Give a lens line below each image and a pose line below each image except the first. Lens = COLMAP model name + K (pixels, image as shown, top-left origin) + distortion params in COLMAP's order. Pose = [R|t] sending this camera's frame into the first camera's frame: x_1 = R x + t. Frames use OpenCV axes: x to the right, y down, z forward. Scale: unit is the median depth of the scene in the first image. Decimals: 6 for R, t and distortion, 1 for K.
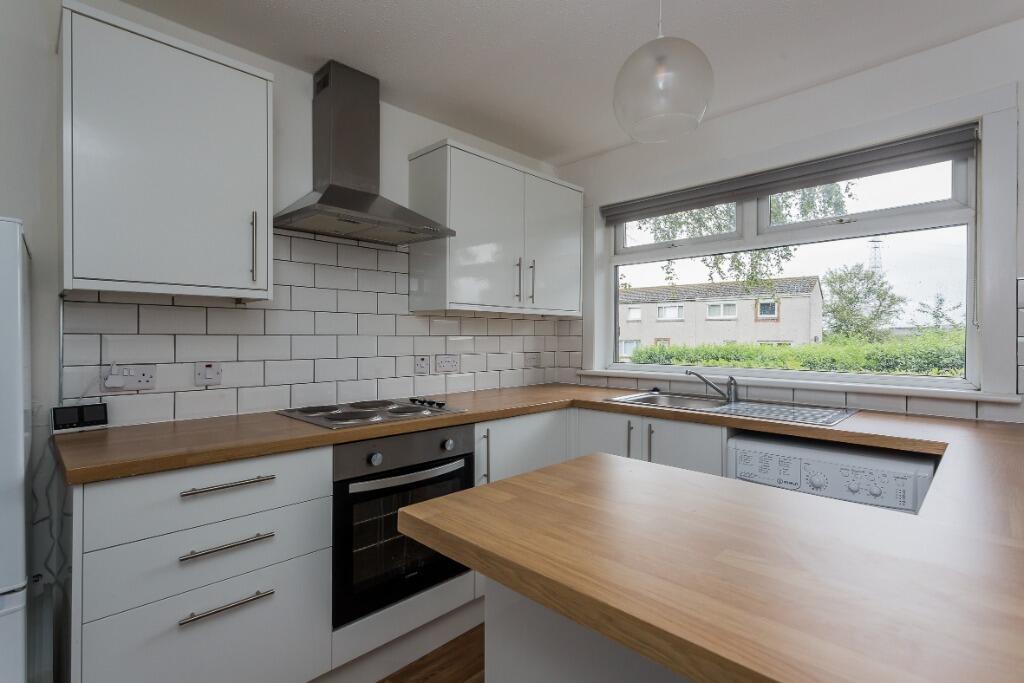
lens RADIAL K [[486.7, 0, 512.0], [0, 486.7, 341.5], [0, 0, 1]] dist [-0.000290, -0.000118]
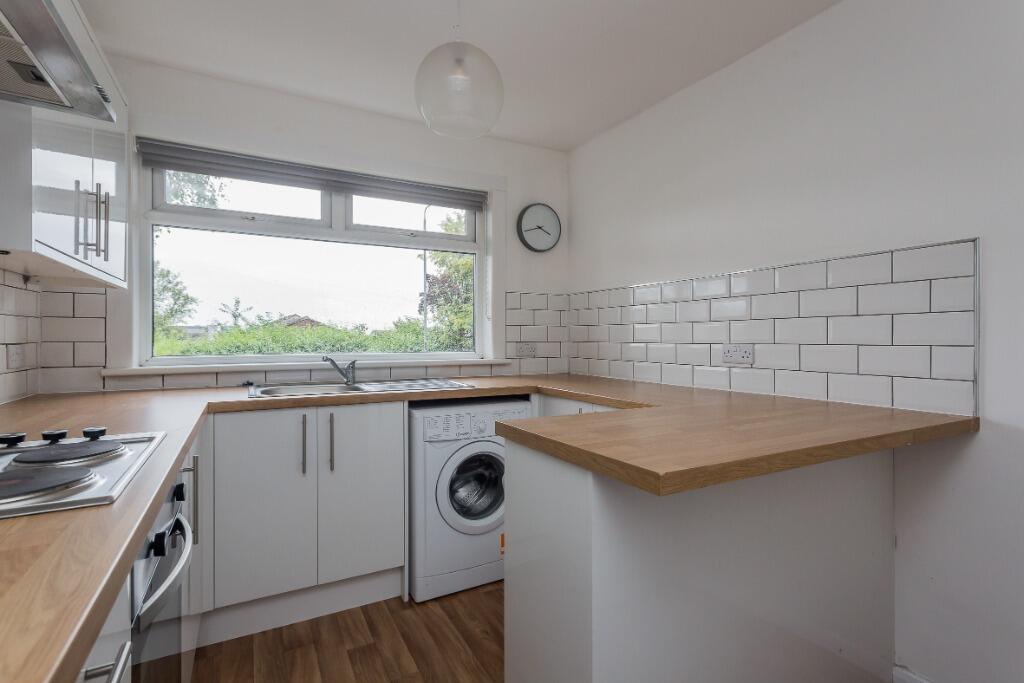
lens RADIAL K [[490.2, 0, 510.2], [0, 490.2, 375.8], [0, 0, 1]] dist [-0.000393, -0.000035]
pose [[0.295401, -0.072899, 0.952588, -0.177393], [0.003405, 0.997159, 0.075254, 0.009172], [-0.955367, -0.018987, 0.294810, 0.131798]]
